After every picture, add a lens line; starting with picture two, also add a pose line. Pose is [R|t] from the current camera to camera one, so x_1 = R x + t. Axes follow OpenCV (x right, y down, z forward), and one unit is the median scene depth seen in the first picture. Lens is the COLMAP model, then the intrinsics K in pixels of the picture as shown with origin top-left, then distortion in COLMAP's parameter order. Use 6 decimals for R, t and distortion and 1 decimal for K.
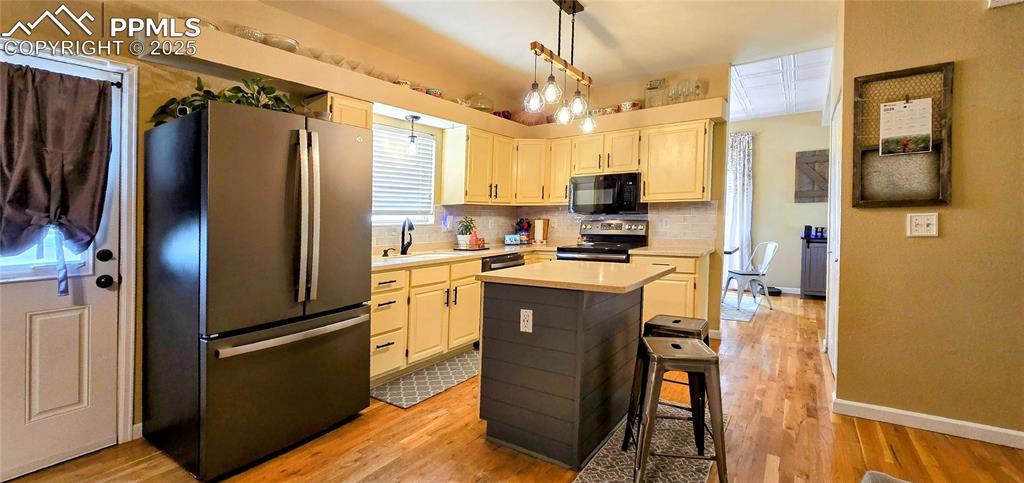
lens RADIAL K [[425.2, 0, 500.8], [0, 425.2, 225.5], [0, 0, 1]] dist [-0.005421, -0.000238]
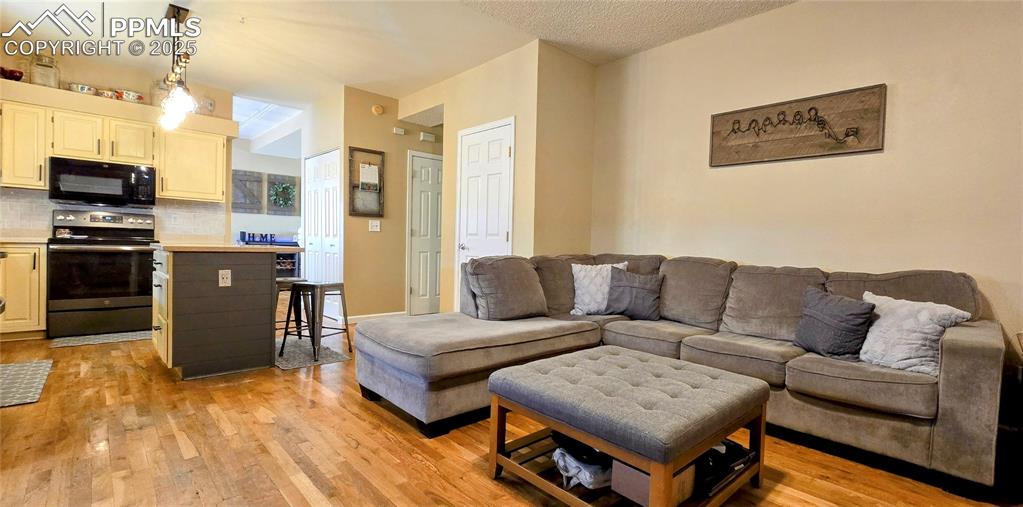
lens RADIAL K [[446.6, 0, 543.1], [0, 446.6, 252.6], [0, 0, 1]] dist [-0.004705, -0.000782]
pose [[0.167363, 0.000173, 0.985895, -0.605824], [-0.018082, 0.999832, 0.002894, 0.062990], [-0.985729, -0.018311, 0.167338, -0.118568]]
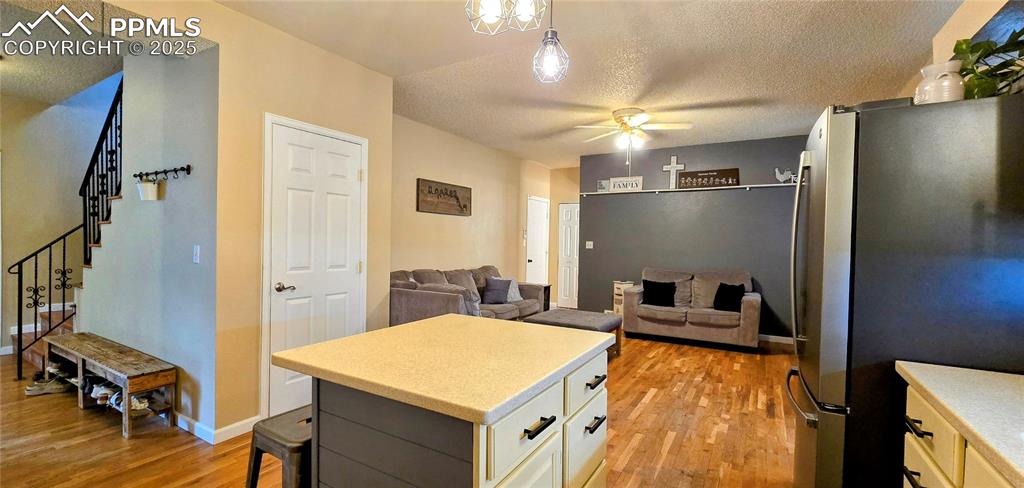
lens RADIAL K [[425.2, 0, 494.0], [0, 425.2, 246.4], [0, 0, 1]] dist [-0.005421, -0.000238]
pose [[-0.999008, 0.003402, -0.044406, 0.082889], [0.002104, 0.999570, 0.029243, -0.030204], [0.044487, 0.029120, -0.998585, 0.939649]]
